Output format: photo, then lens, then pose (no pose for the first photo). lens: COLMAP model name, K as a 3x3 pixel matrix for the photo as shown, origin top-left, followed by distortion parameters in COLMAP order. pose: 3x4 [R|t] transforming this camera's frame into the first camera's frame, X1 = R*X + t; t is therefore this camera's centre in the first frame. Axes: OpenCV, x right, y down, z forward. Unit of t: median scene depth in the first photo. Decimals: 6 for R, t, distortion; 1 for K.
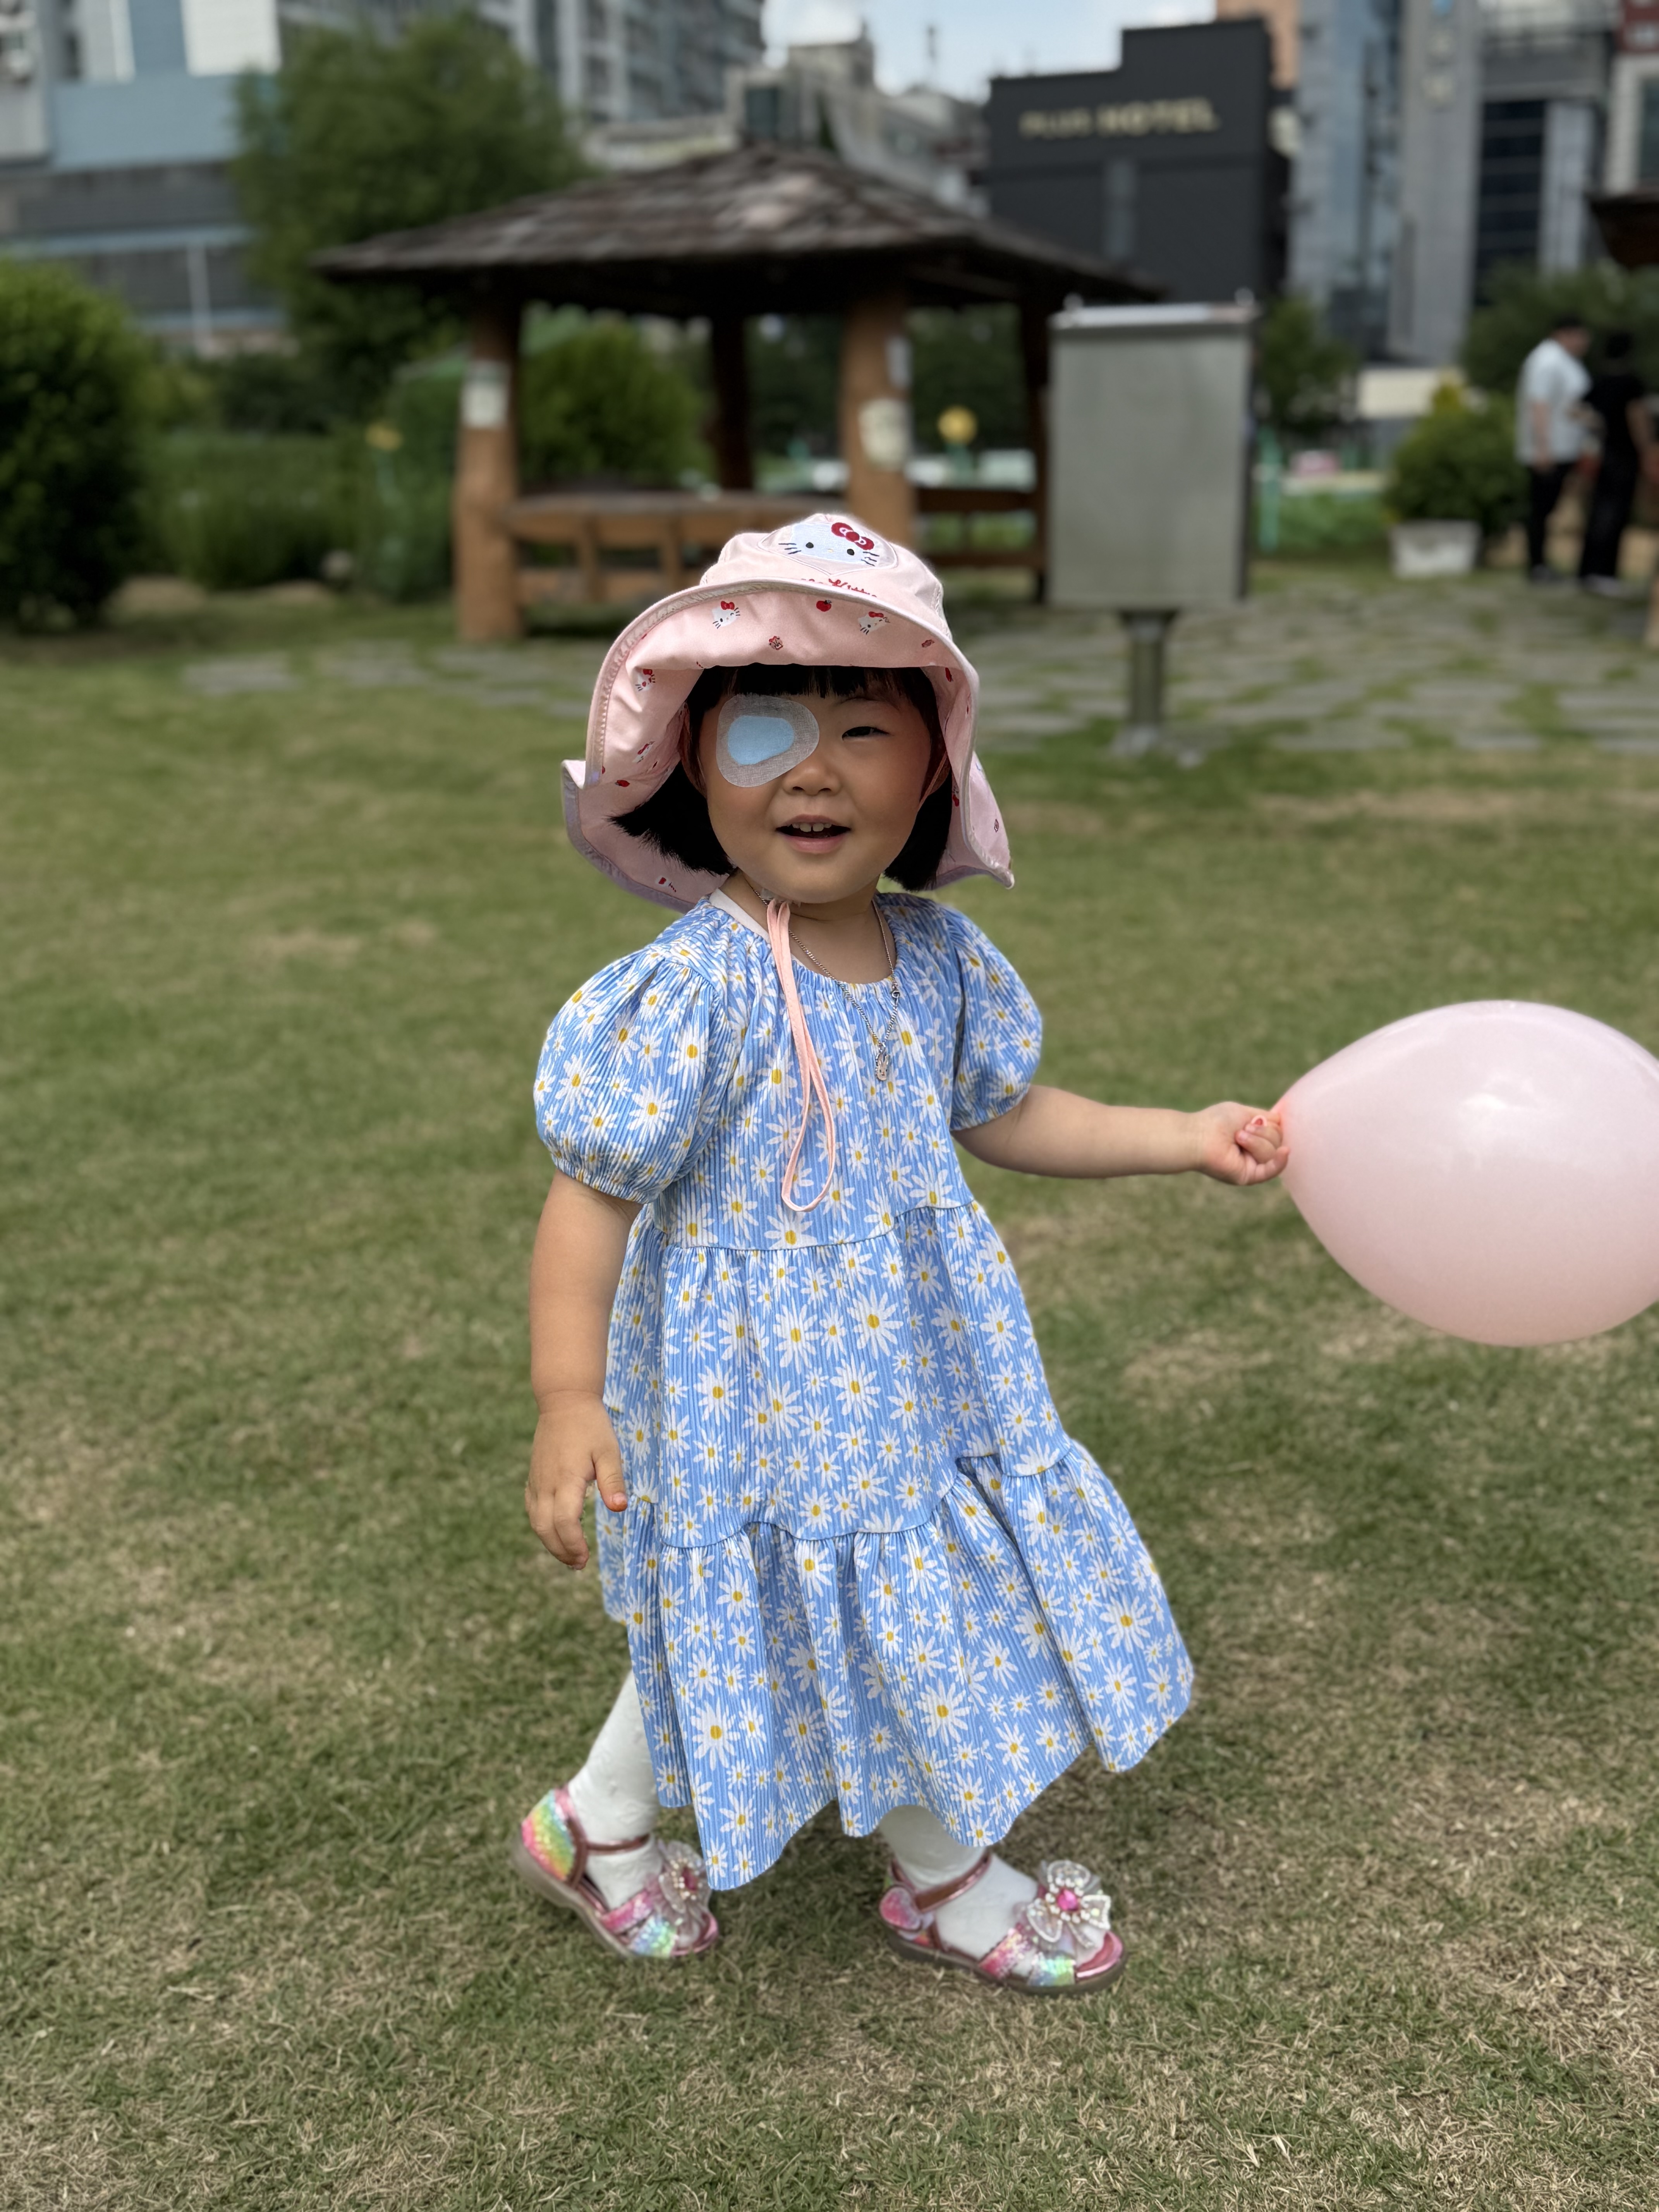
lens RADIAL K [[2348.4, 0, 829.5], [0, 2348.4, 1106.0], [0, 0, 1]] dist [0.014823, -0.007200]
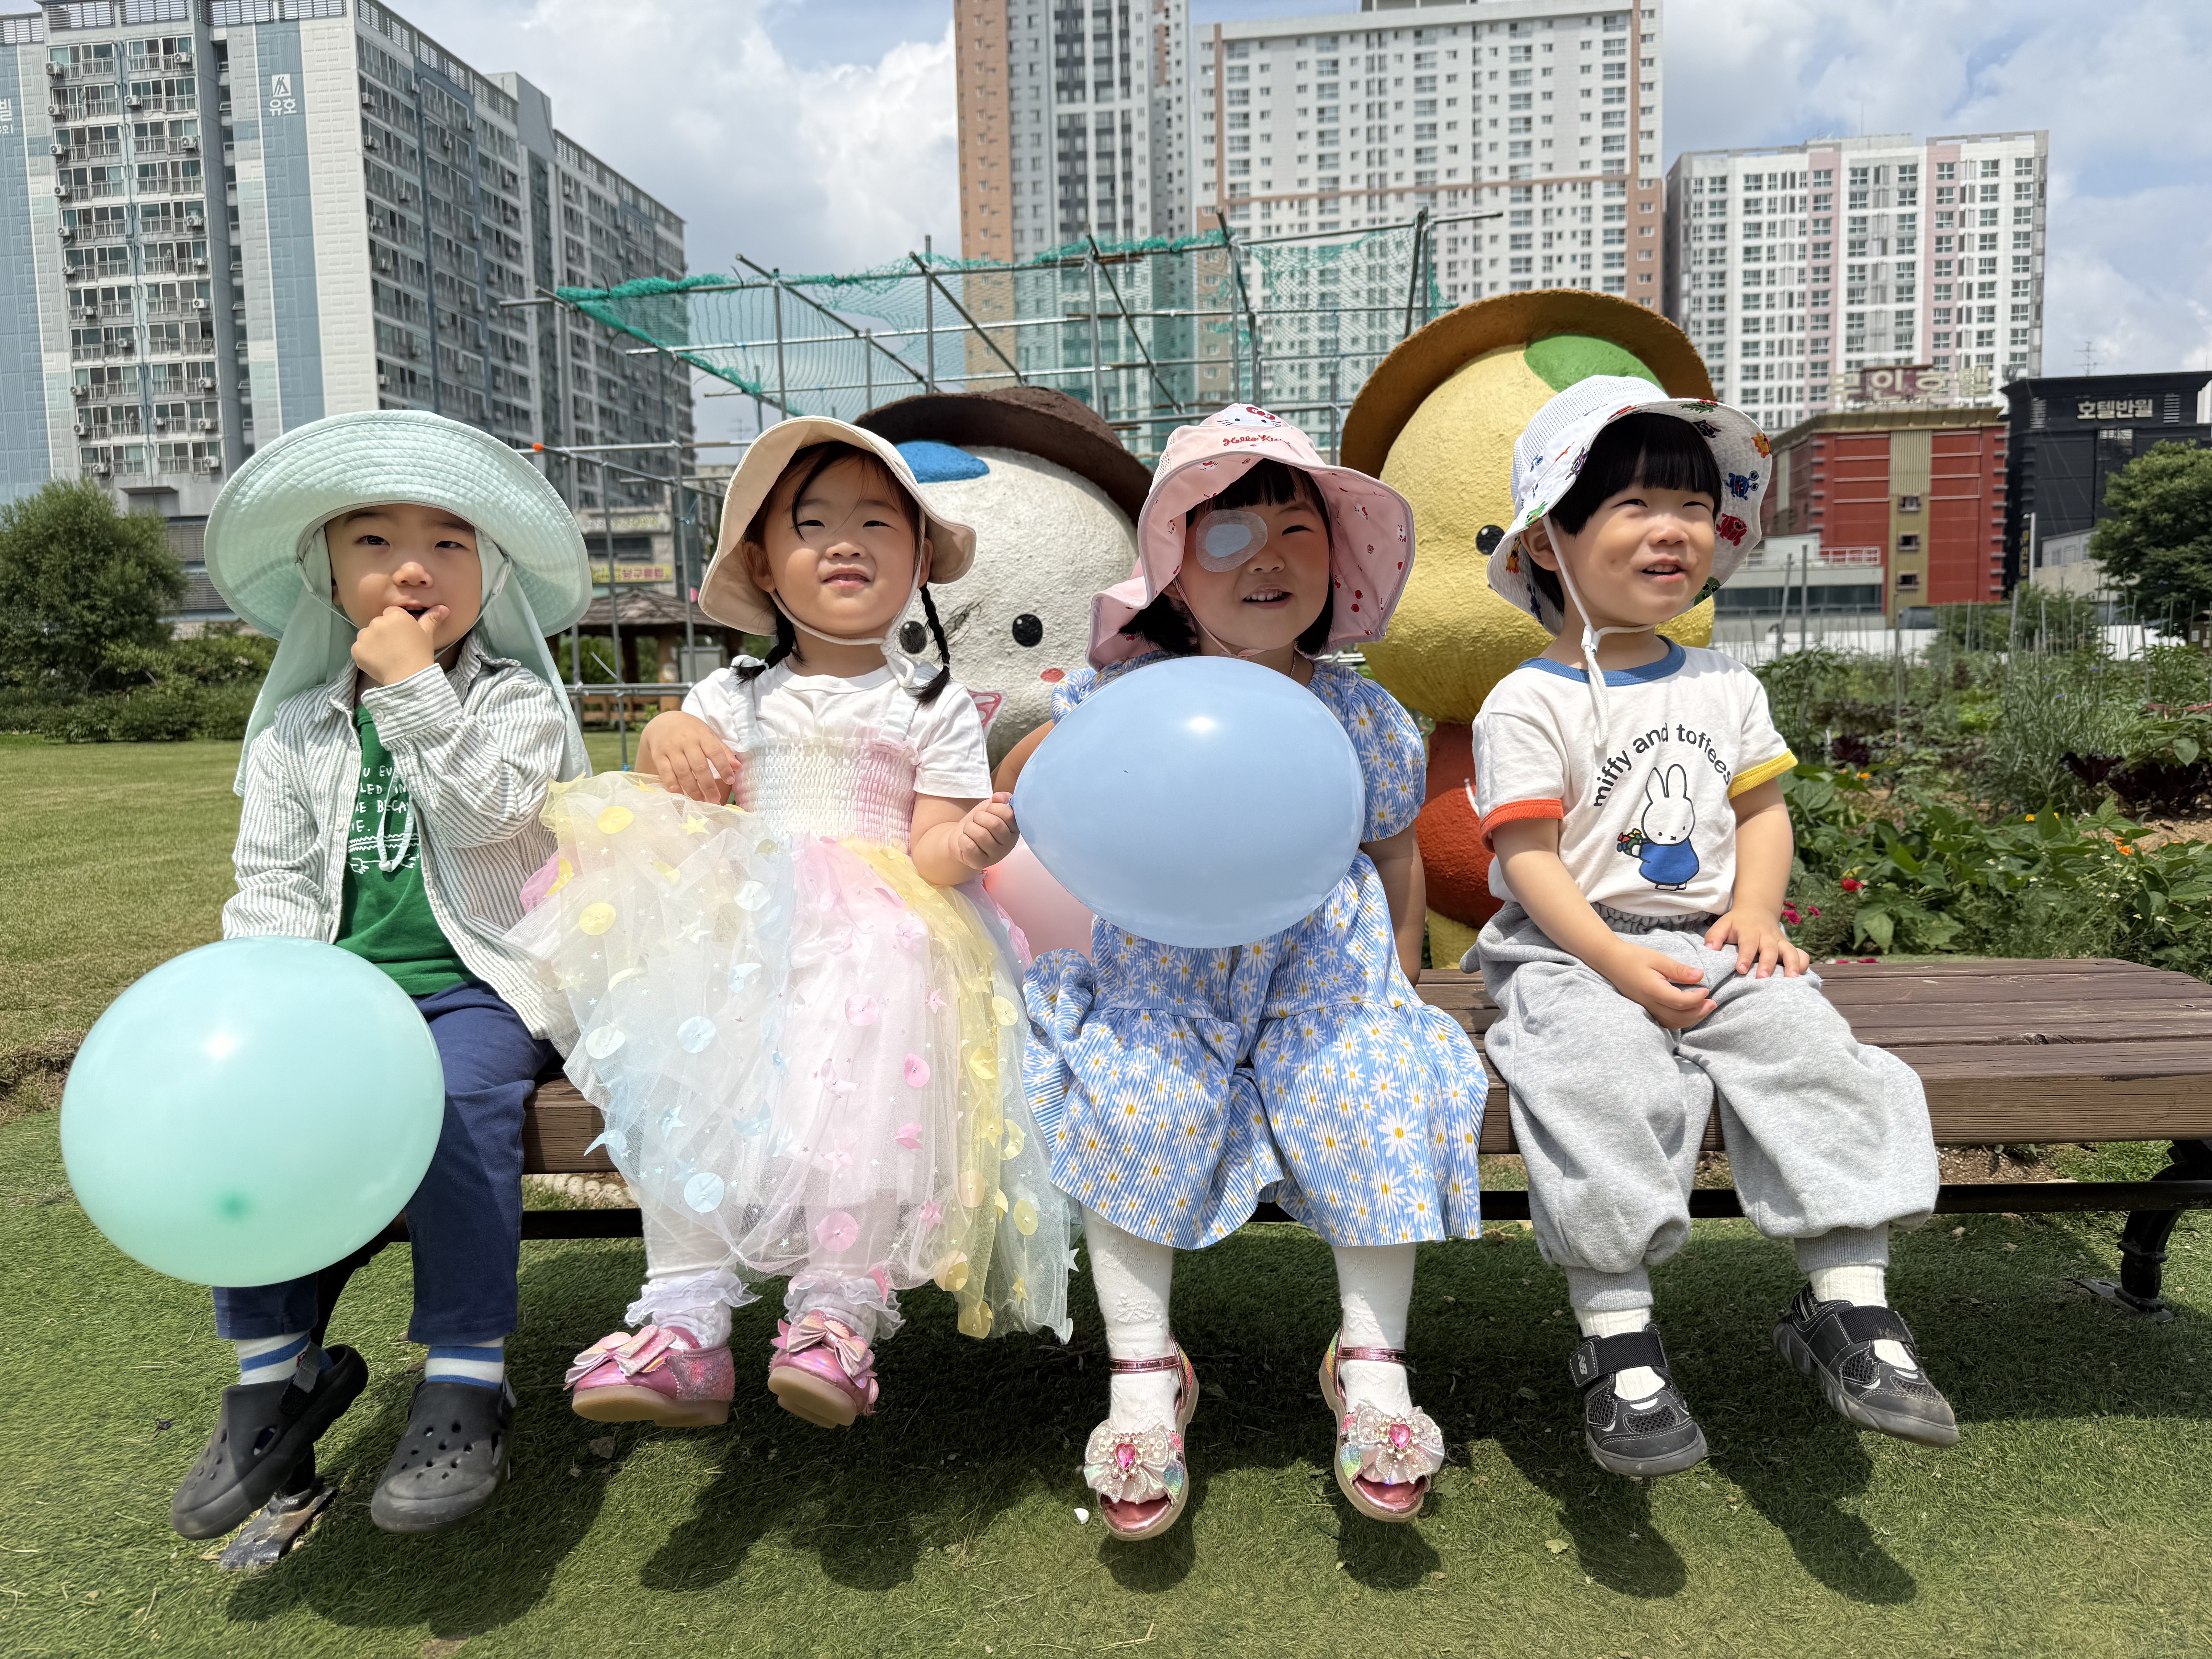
lens RADIAL K [[1710.3, 0, 1106.0], [0, 1710.3, 829.5], [0, 0, 1]] dist [-0.005350, -0.006347]
pose [[0.978815, -0.021474, 0.203619, 0.031978], [0.059118, 0.981769, -0.180650, 0.104667], [-0.196028, 0.188860, 0.962240, -0.362396]]
